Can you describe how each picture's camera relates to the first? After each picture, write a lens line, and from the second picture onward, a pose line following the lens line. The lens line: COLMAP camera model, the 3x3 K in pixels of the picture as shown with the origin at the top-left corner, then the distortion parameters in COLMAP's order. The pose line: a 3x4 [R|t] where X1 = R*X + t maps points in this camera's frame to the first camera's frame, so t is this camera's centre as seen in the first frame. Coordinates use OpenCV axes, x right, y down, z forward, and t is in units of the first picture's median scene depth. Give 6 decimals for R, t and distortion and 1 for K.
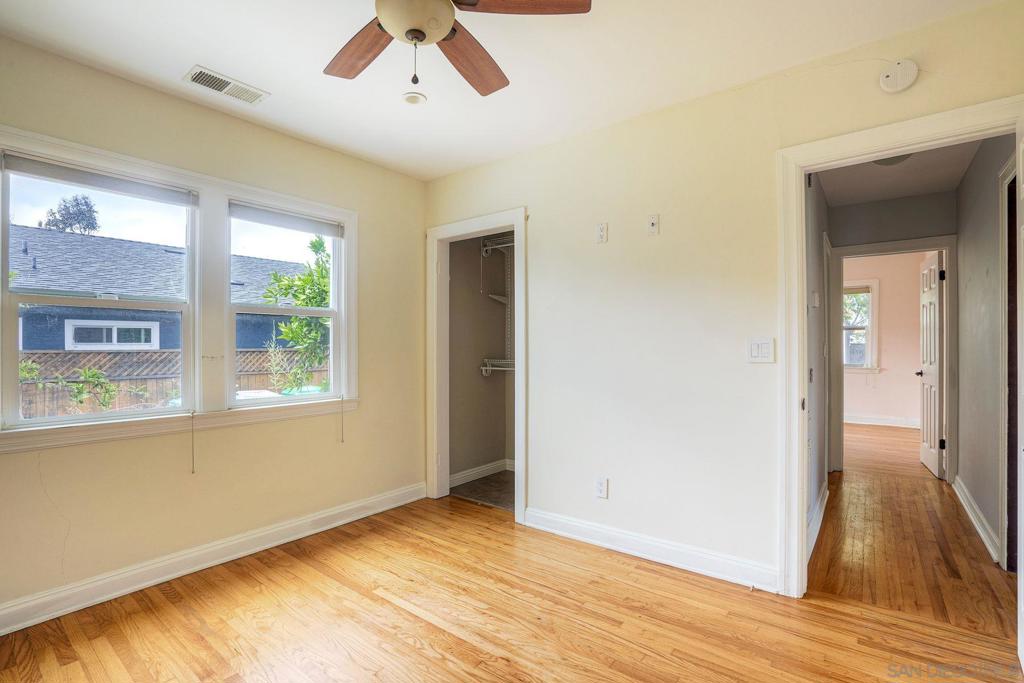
lens RADIAL K [[479.7, 0, 488.0], [0, 479.7, 347.9], [0, 0, 1]] dist [0.001778, 0.000384]
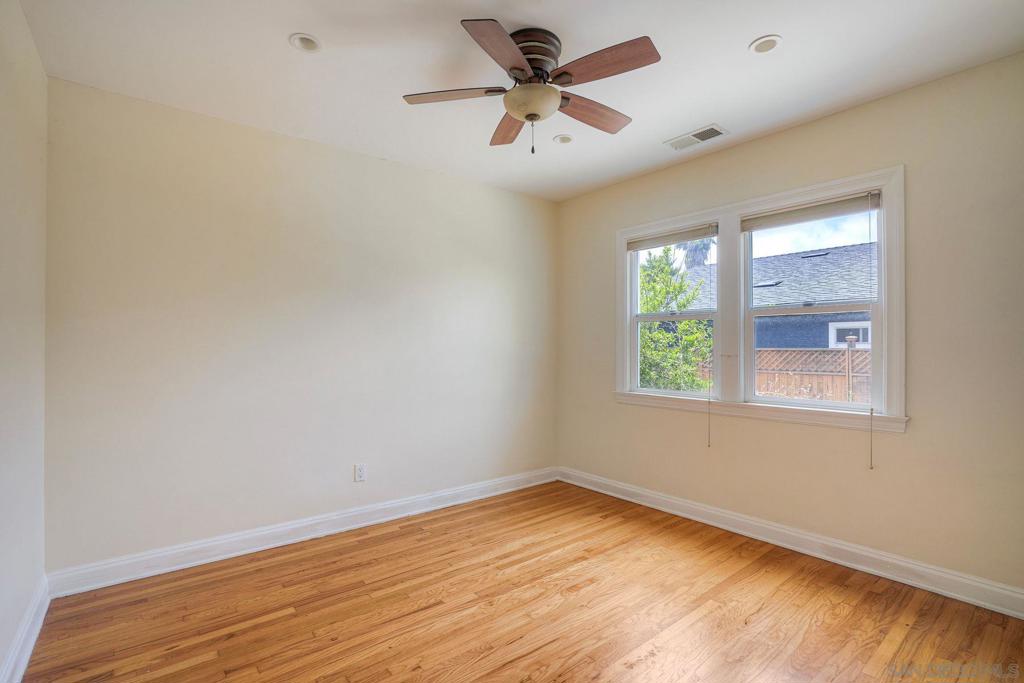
lens RADIAL K [[475.3, 0, 508.5], [0, 475.3, 342.5], [0, 0, 1]] dist [-0.060021, 0.020402]
pose [[-0.195980, -0.004207, -0.980599, 0.616484], [-0.001791, 0.999991, -0.003933, -0.006812], [0.980606, 0.000985, -0.195985, 0.634635]]
